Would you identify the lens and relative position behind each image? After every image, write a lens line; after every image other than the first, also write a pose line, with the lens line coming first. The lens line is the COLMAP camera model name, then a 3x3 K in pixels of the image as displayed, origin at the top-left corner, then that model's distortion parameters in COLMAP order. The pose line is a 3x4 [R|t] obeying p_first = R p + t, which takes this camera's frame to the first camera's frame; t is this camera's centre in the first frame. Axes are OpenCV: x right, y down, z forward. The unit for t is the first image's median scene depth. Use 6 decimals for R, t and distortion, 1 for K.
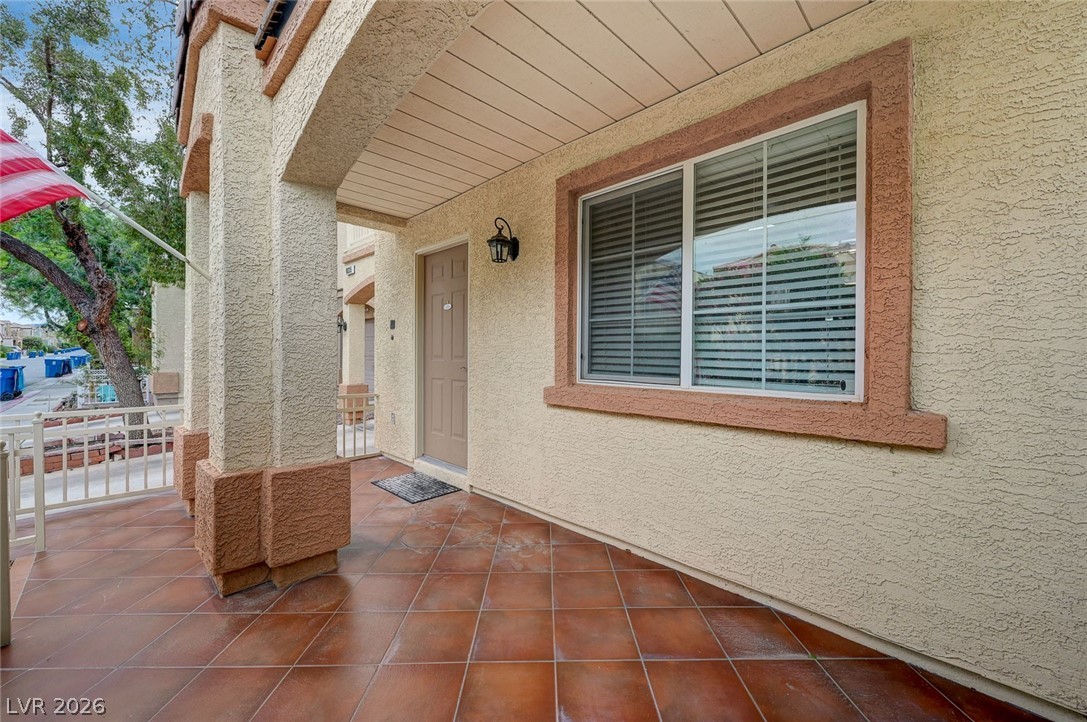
lens RADIAL K [[432.1, 0, 547.8], [0, 432.1, 358.1], [0, 0, 1]] dist [-0.001446, -0.000079]
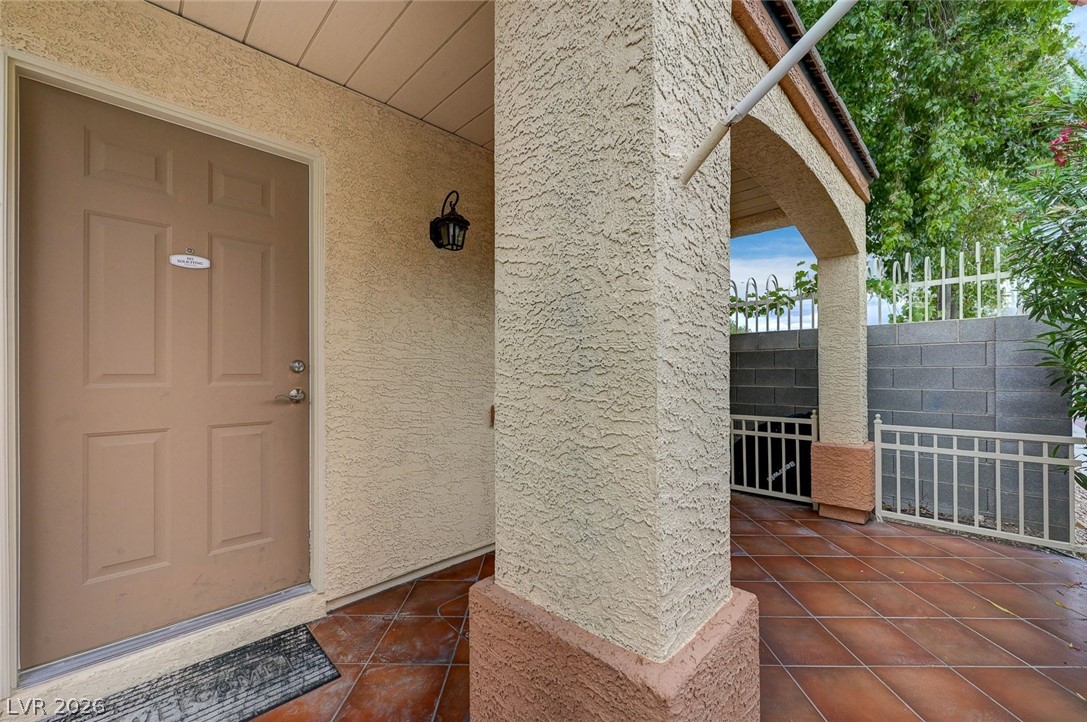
lens RADIAL K [[433.2, 0, 545.9], [0, 433.2, 369.1], [0, 0, 1]] dist [0.000920, 0.000137]
pose [[0.016370, -0.004614, 0.999855, -0.733712], [0.007841, 0.999959, 0.004486, -0.010522], [-0.999835, 0.007767, 0.016405, 0.696319]]
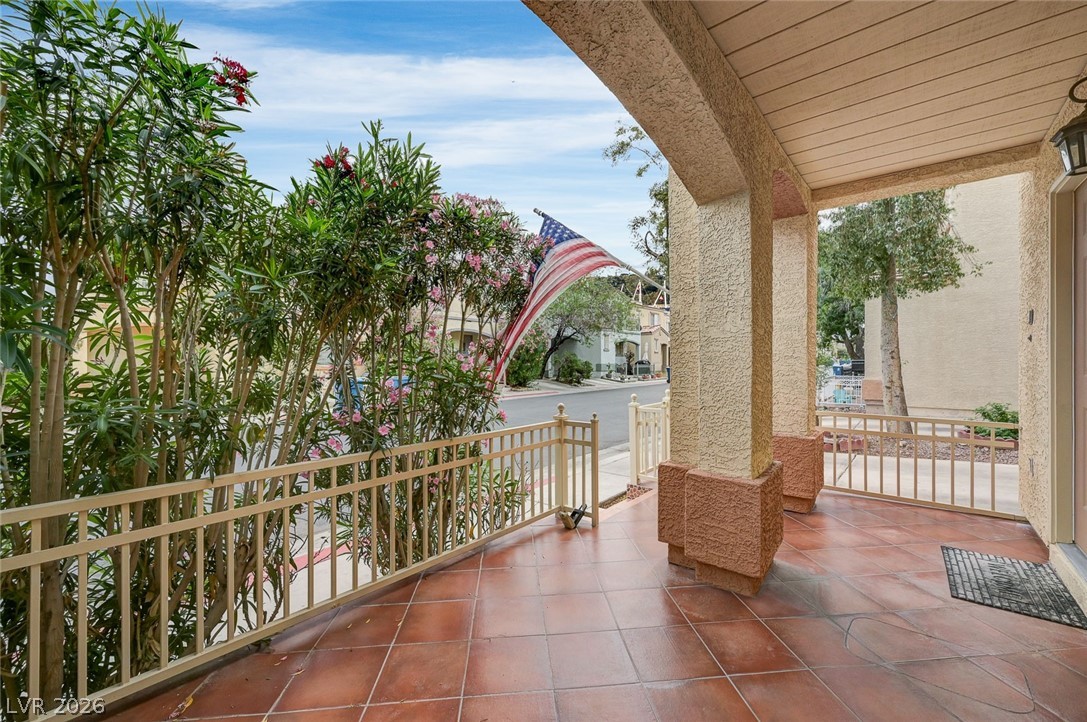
lens RADIAL K [[432.1, 0, 547.8], [0, 432.1, 358.1], [0, 0, 1]] dist [-0.001446, -0.000079]
pose [[0.087611, -0.011143, -0.996092, 0.255867], [-0.006490, 0.999910, -0.011757, -0.007681], [0.996134, 0.007495, 0.087531, 0.310615]]
